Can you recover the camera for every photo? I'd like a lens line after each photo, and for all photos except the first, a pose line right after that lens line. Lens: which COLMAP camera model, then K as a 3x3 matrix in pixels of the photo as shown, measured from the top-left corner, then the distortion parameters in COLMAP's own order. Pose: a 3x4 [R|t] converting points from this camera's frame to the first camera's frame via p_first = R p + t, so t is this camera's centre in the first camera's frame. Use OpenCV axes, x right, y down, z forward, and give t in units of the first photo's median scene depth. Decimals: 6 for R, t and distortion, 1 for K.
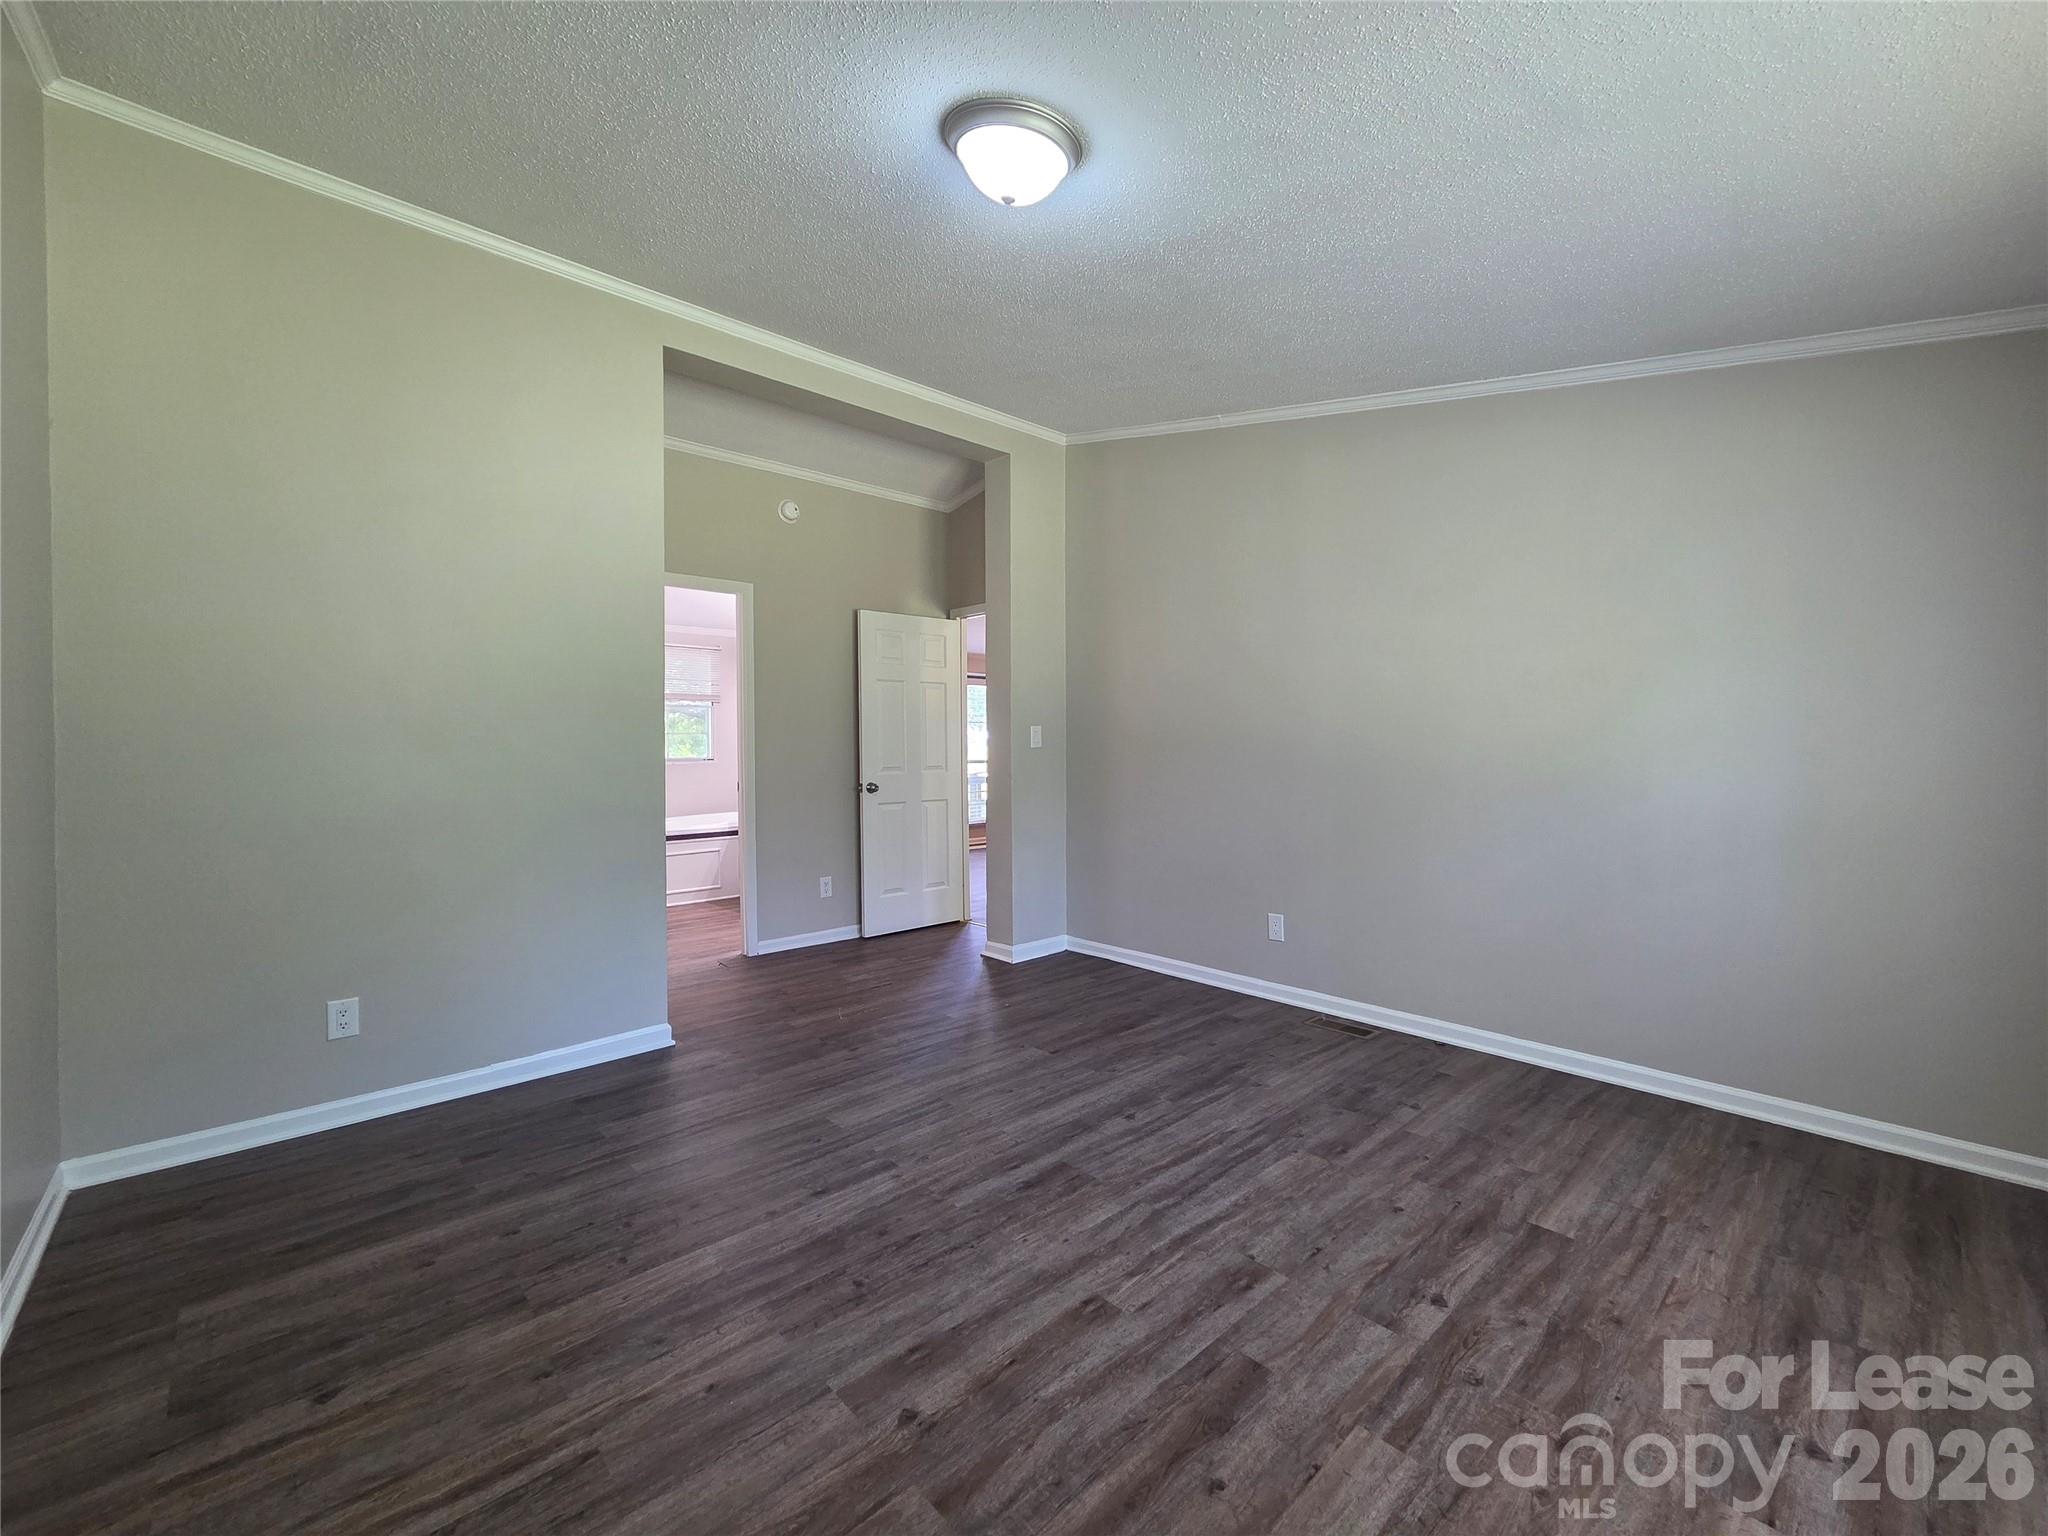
lens RADIAL K [[836.3, 0, 1035.1], [0, 836.3, 751.7], [0, 0, 1]] dist [0.003803, -0.001255]
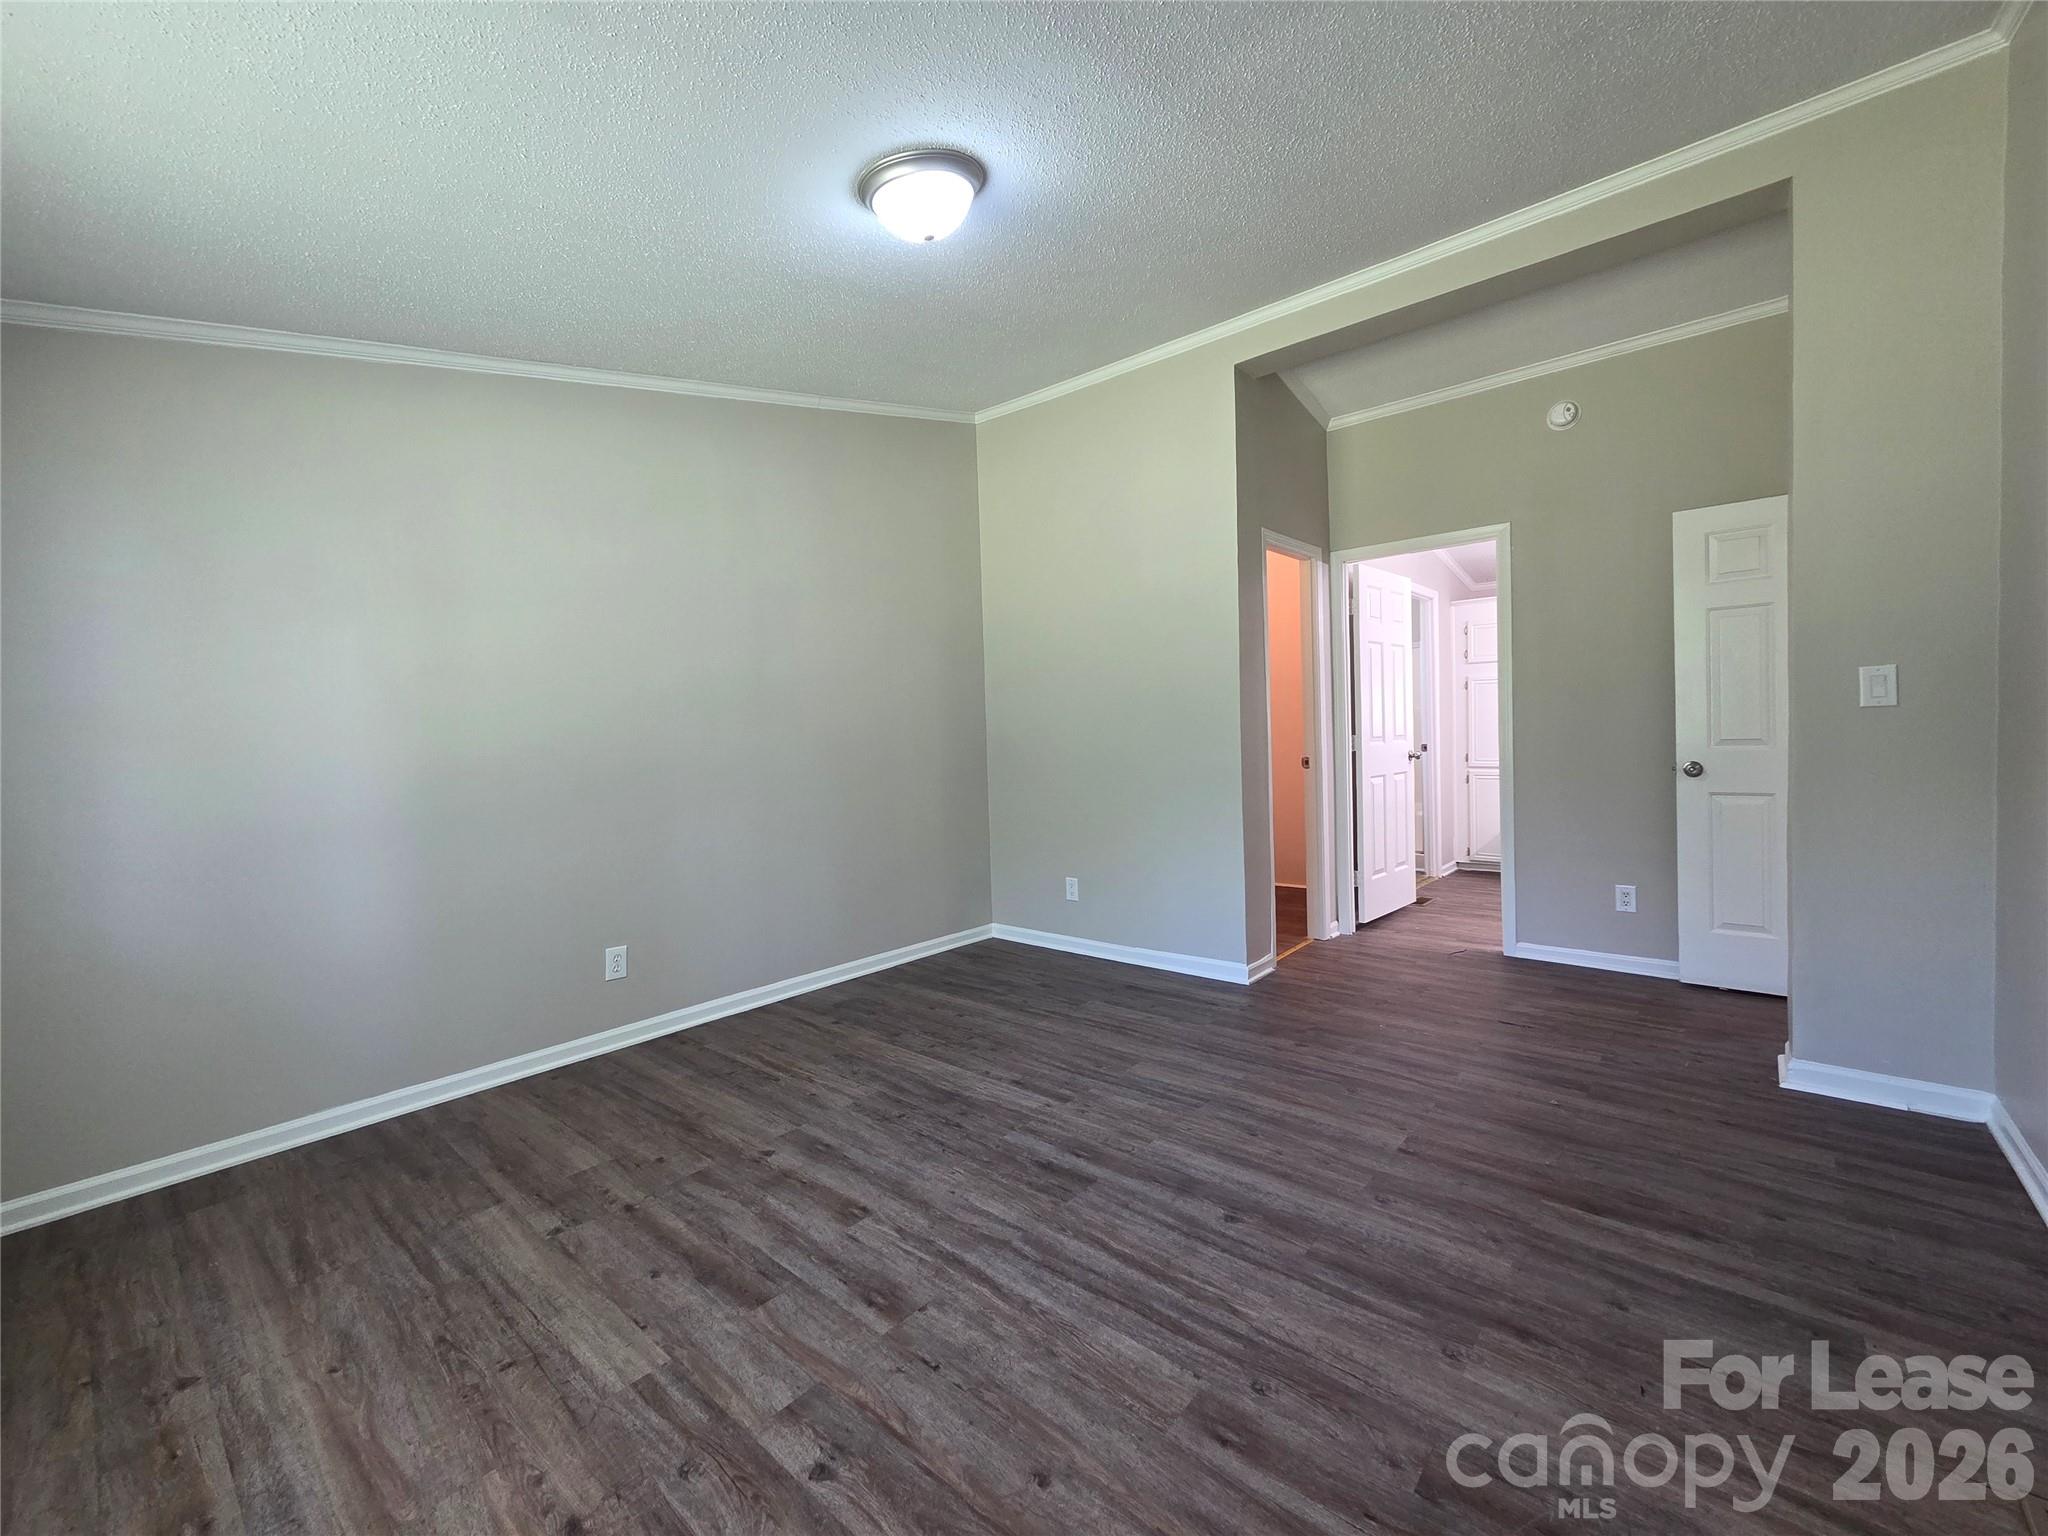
lens RADIAL K [[836.3, 0, 1035.1], [0, 836.3, 751.7], [0, 0, 1]] dist [0.003803, -0.001255]
pose [[0.113490, 0.027993, -0.993145, 1.091516], [0.022712, 0.999269, 0.030761, -0.012257], [0.993280, -0.026047, 0.112771, 0.991059]]
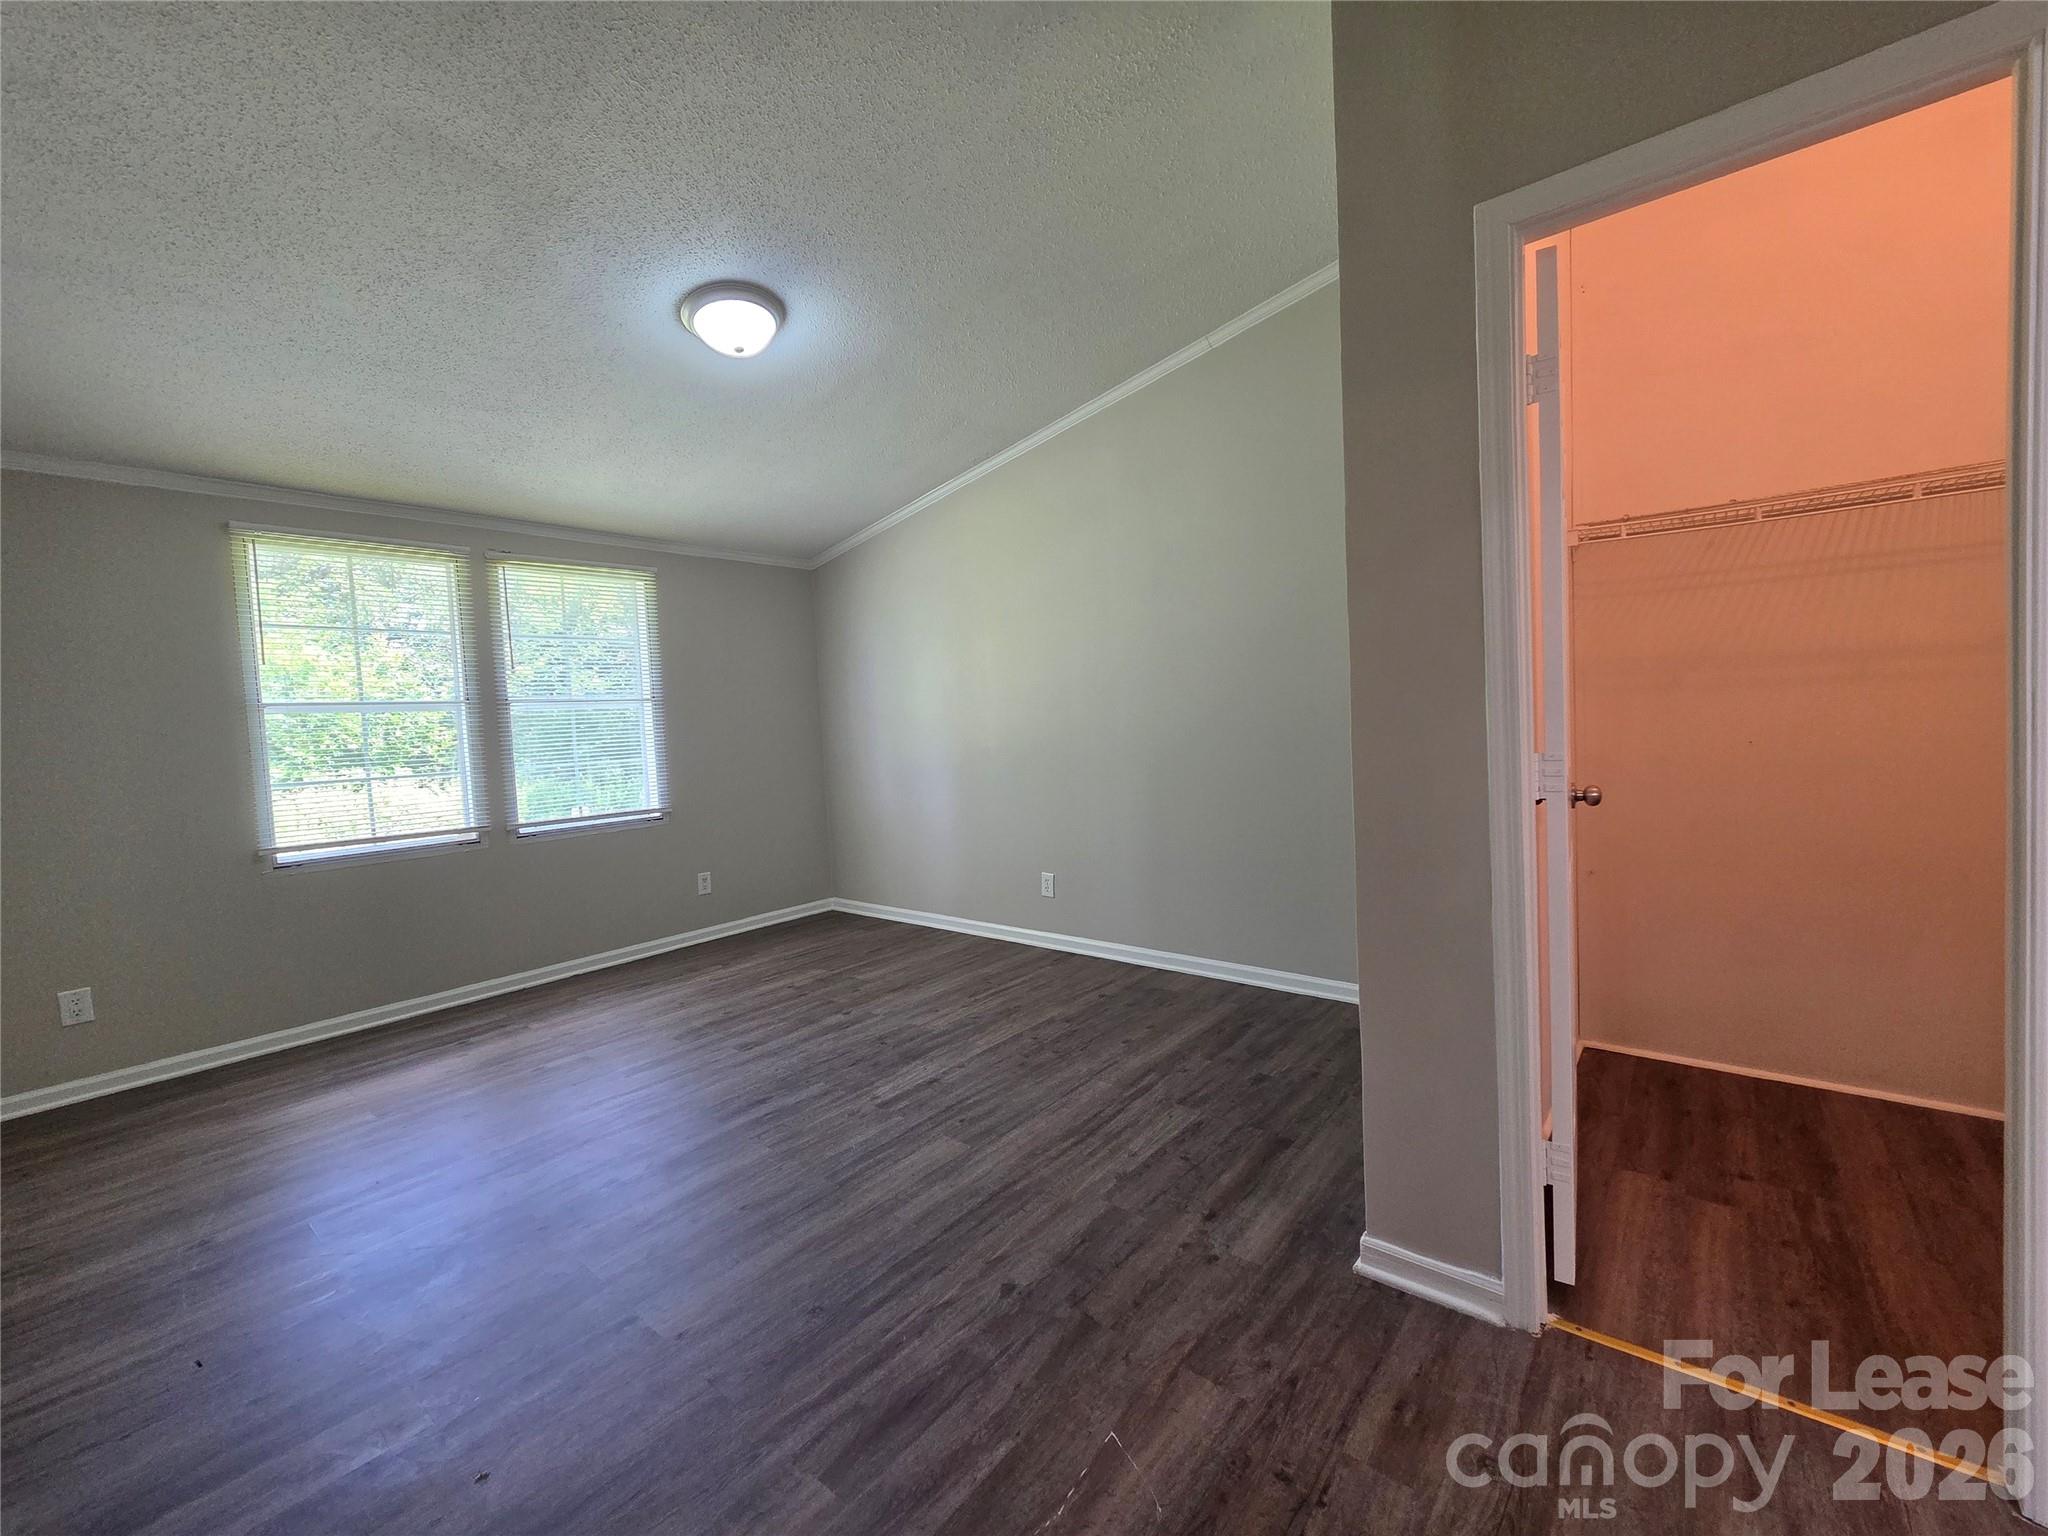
lens RADIAL K [[836.3, 0, 1035.1], [0, 836.3, 751.7], [0, 0, 1]] dist [0.003803, -0.001255]
pose [[-0.989200, 0.055735, -0.135565, -0.293321], [0.048859, 0.997370, 0.053534, -0.033154], [0.138192, 0.046333, -0.989321, 2.483723]]
